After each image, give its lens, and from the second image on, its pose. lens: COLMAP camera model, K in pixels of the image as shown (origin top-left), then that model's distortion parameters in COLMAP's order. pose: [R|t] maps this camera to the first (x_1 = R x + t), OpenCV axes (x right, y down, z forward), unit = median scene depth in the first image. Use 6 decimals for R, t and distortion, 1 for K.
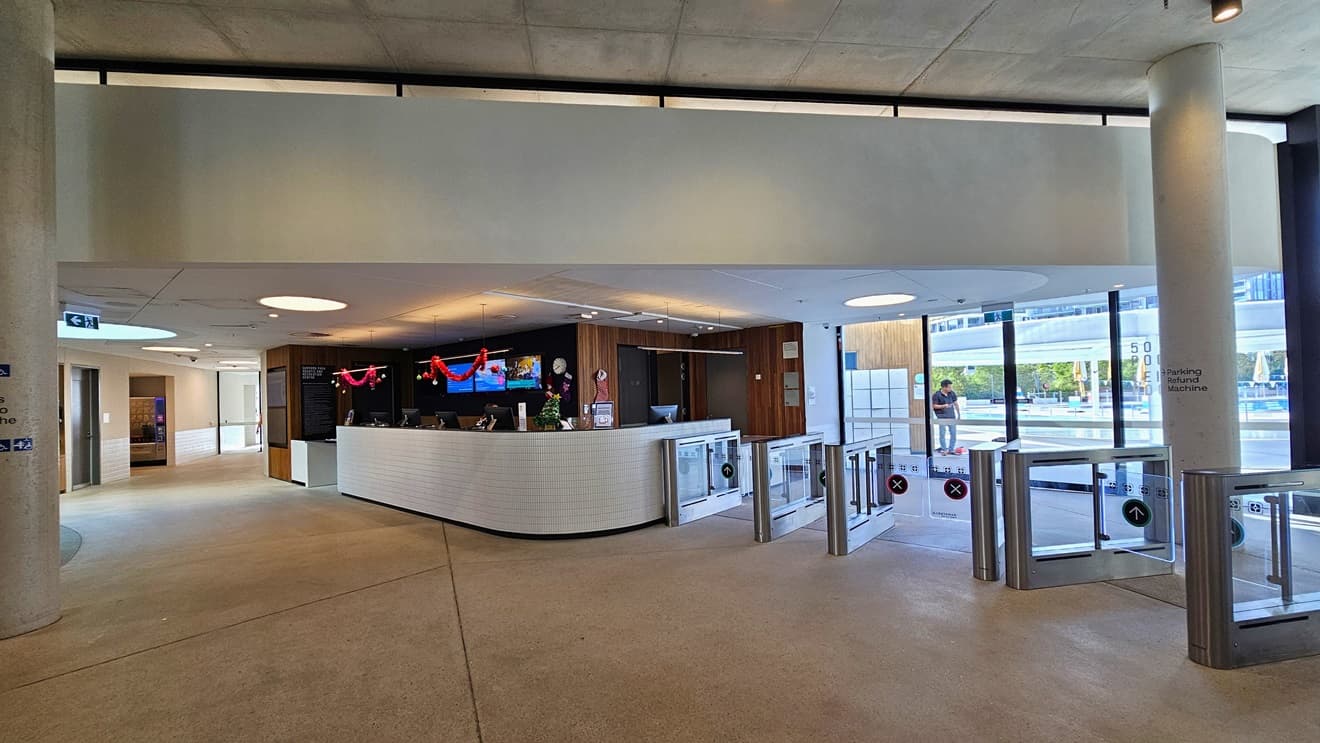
lens RADIAL K [[541.8, 0, 665.0], [0, 541.8, 388.3], [0, 0, 1]] dist [0.001077, 0.000029]
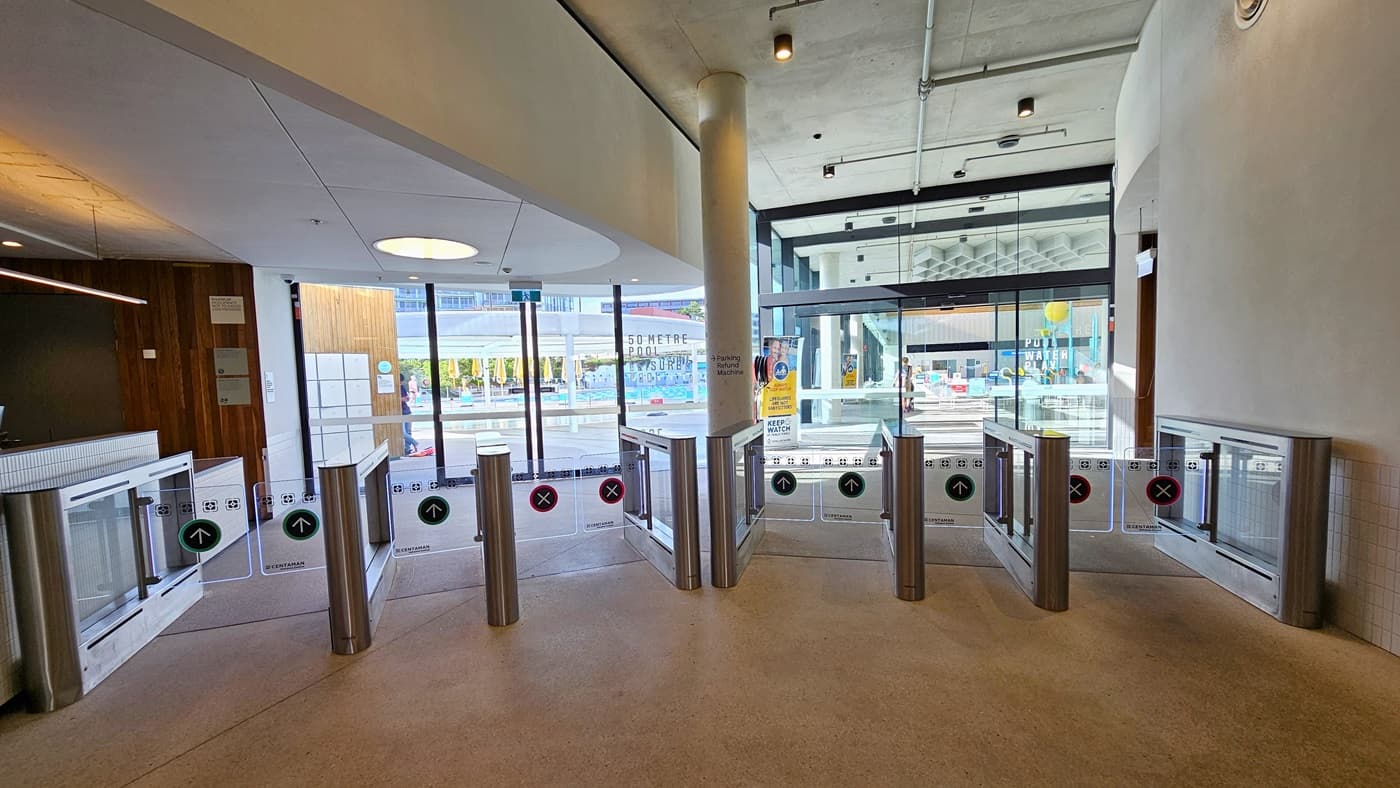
lens RADIAL K [[574.6, 0, 705.3], [0, 574.6, 411.8], [0, 0, 1]] dist [0.001077, 0.000029]
pose [[0.460742, -0.046611, 0.886309, -0.110805], [0.006442, 0.998769, 0.049176, 0.015783], [-0.887510, -0.016948, 0.460476, 0.317420]]
